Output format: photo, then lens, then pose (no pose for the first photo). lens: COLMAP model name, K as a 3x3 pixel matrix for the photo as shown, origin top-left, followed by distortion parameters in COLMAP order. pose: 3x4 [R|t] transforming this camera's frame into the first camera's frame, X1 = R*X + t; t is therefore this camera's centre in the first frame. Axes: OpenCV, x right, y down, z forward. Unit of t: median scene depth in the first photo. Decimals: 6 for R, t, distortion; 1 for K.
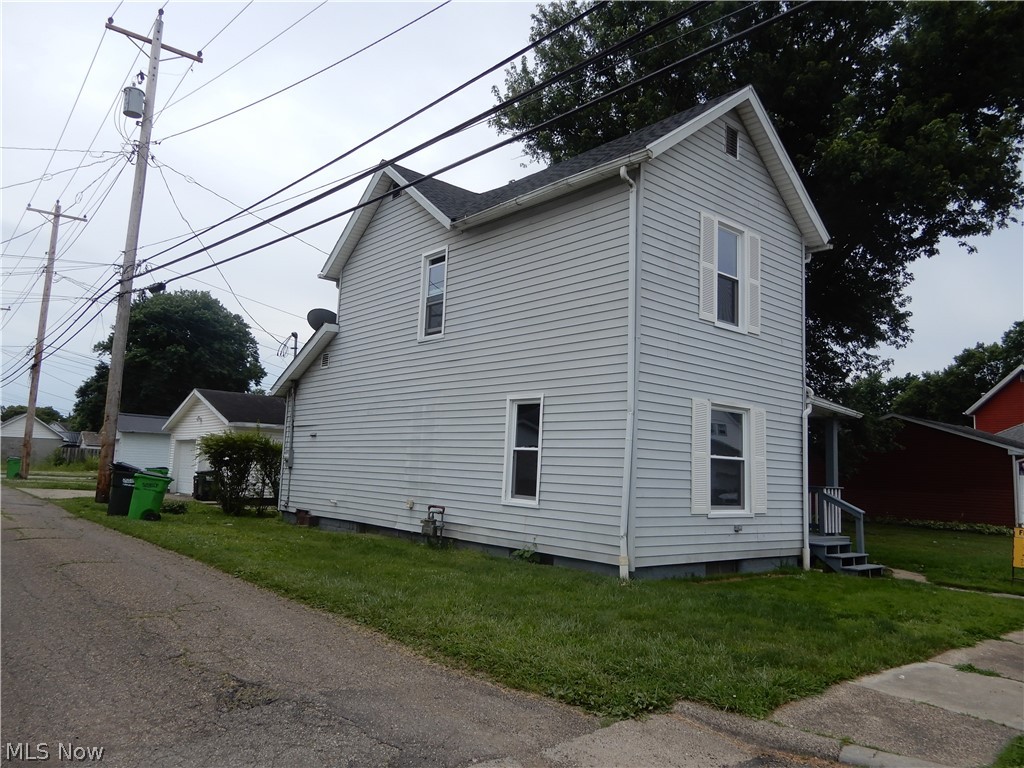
lens RADIAL K [[724.4, 0, 512.0], [0, 724.4, 384.0], [0, 0, 1]] dist [-0.002012, -0.000817]
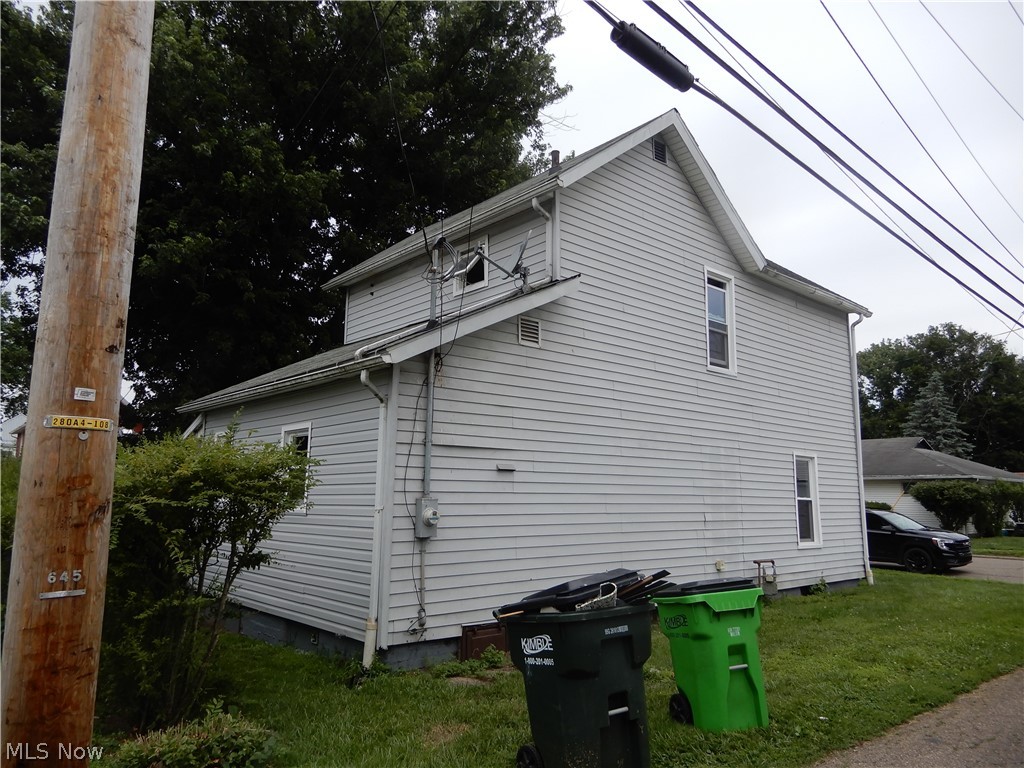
lens RADIAL K [[724.4, 0, 512.0], [0, 724.4, 384.0], [0, 0, 1]] dist [-0.002012, -0.000817]
pose [[-0.016572, 0.114028, 0.993339, -0.981154], [-0.132423, 0.984474, -0.115220, 0.087268], [-0.991055, -0.133450, -0.001215, 1.254108]]
